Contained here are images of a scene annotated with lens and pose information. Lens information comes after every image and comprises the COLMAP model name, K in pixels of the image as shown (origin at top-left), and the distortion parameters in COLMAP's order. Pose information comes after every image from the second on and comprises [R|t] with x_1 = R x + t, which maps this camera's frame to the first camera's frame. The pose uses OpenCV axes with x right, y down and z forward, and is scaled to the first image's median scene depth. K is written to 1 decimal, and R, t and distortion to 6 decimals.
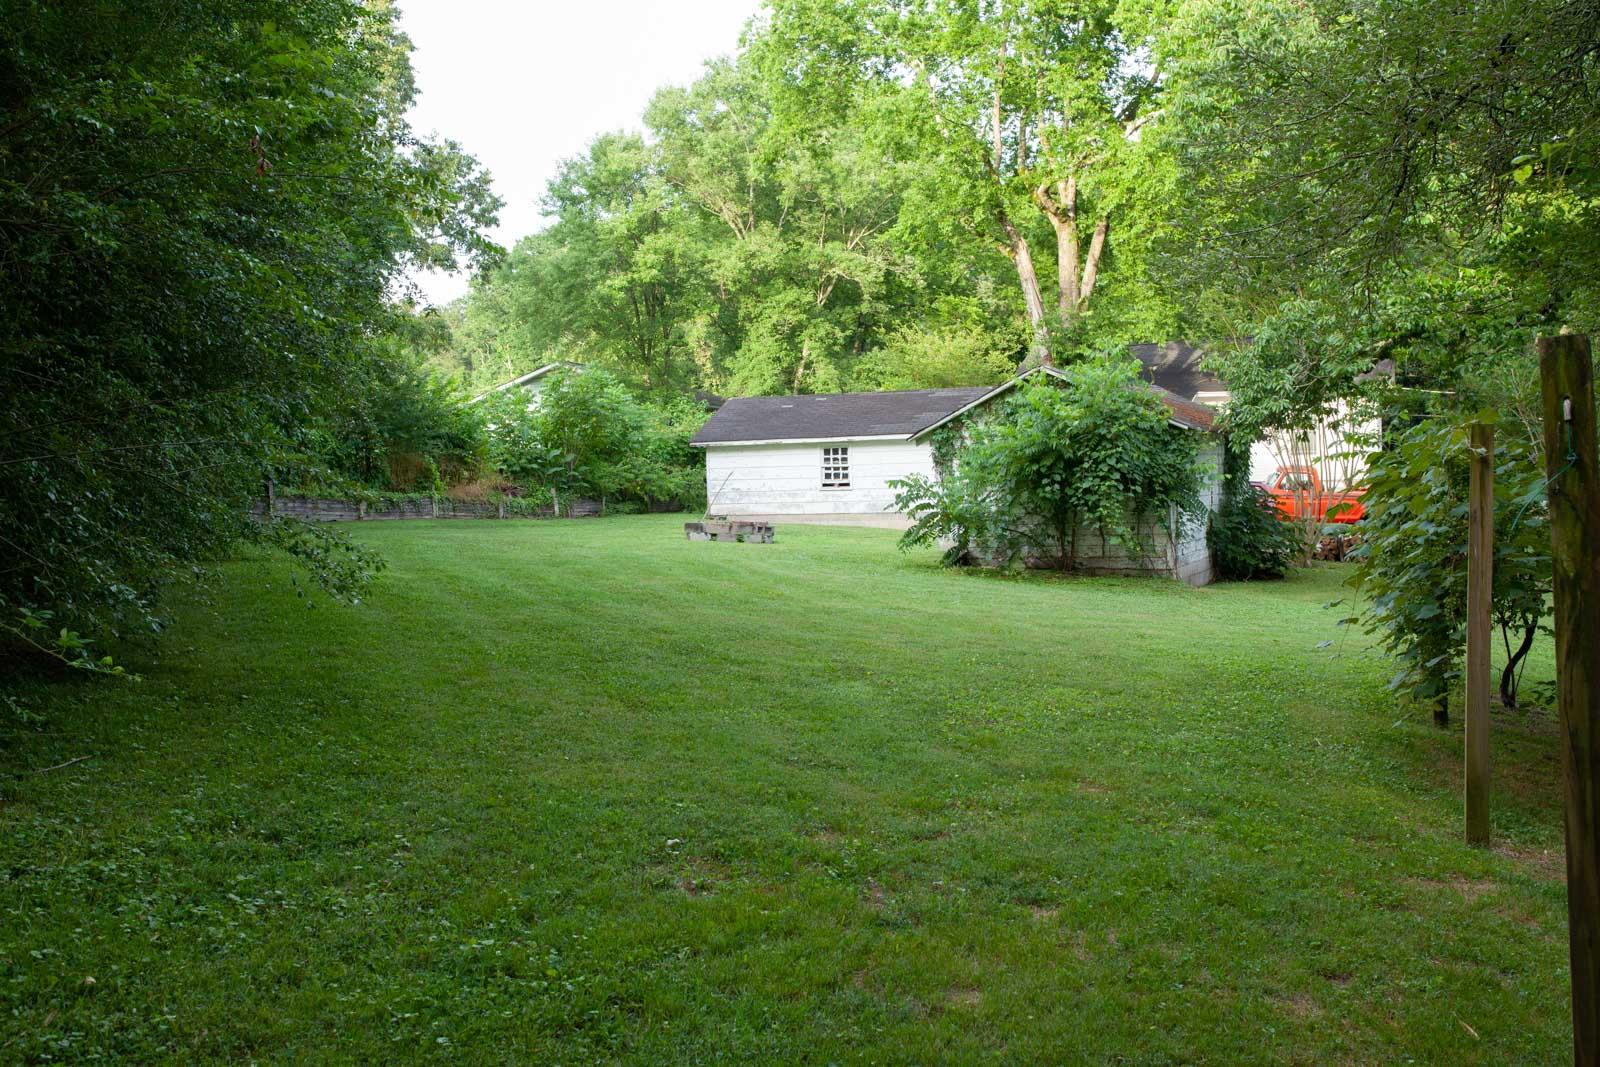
lens RADIAL K [[1508.8, 0, 800.0], [0, 1508.8, 533.5], [0, 0, 1]] dist [-0.039809, 0.019137]
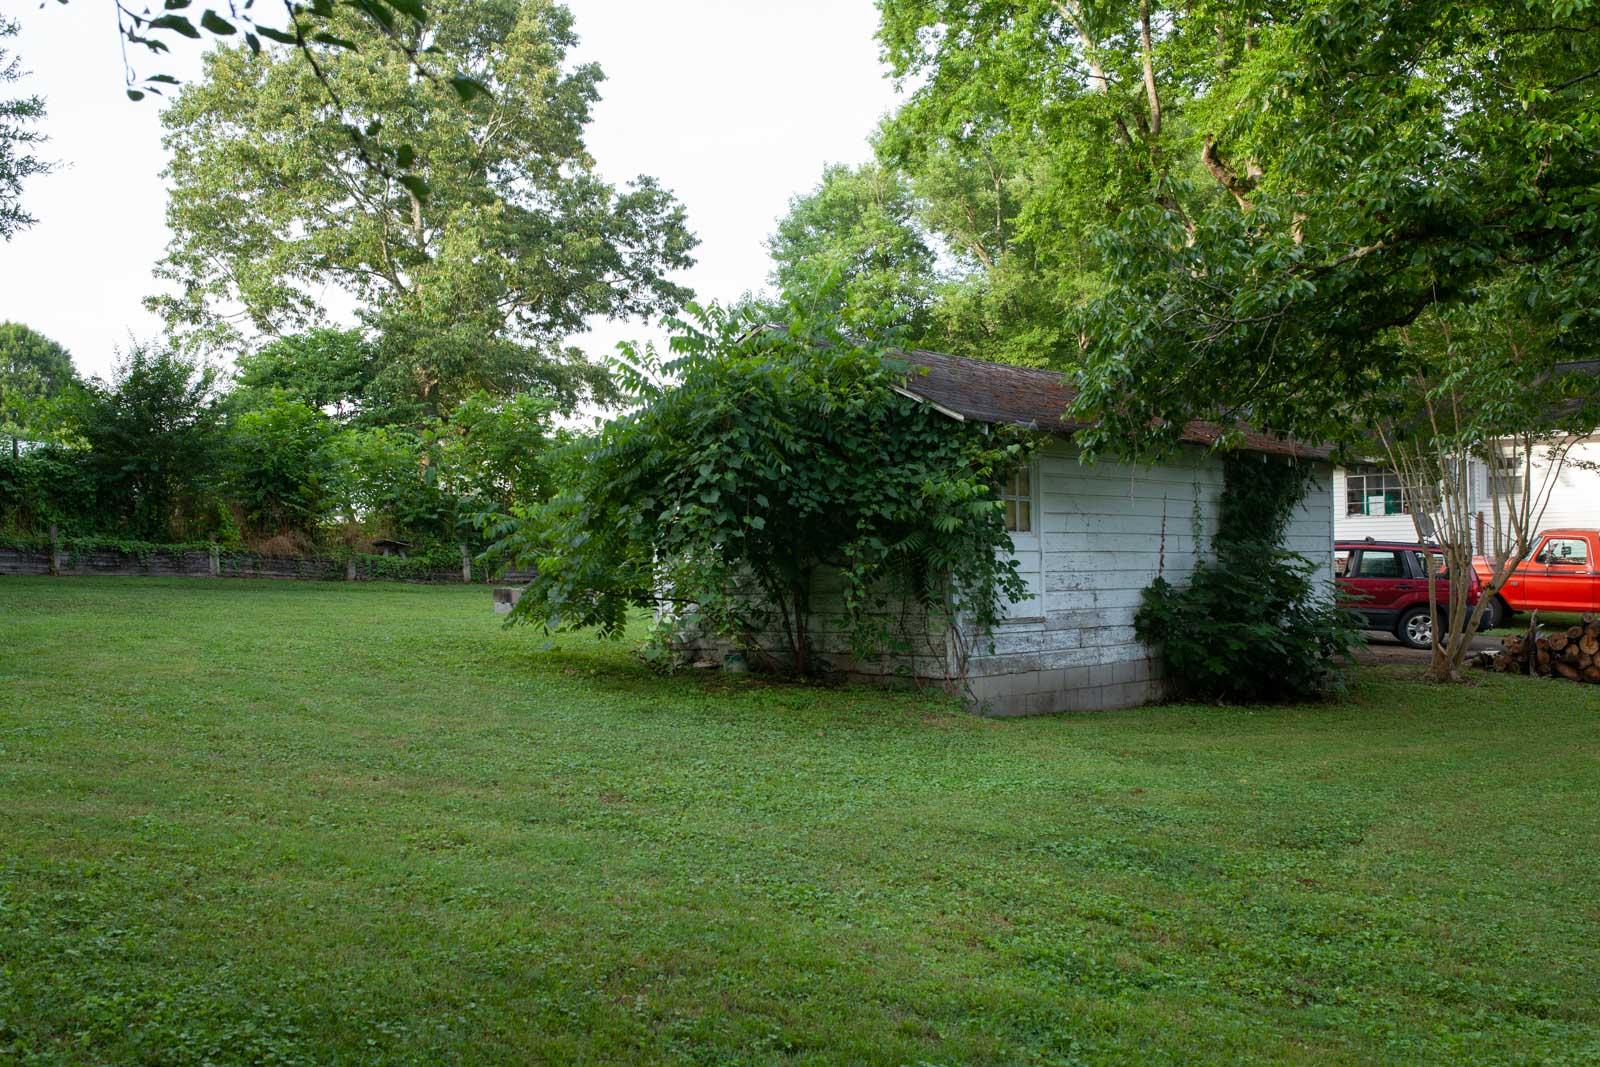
lens RADIAL K [[1508.8, 0, 800.0], [0, 1508.8, 533.5], [0, 0, 1]] dist [-0.039809, 0.019137]
pose [[0.951325, 0.007483, -0.308099, 0.161738], [-0.025065, 0.998272, -0.053145, 0.000646], [0.307169, 0.058281, 0.949869, 0.205320]]
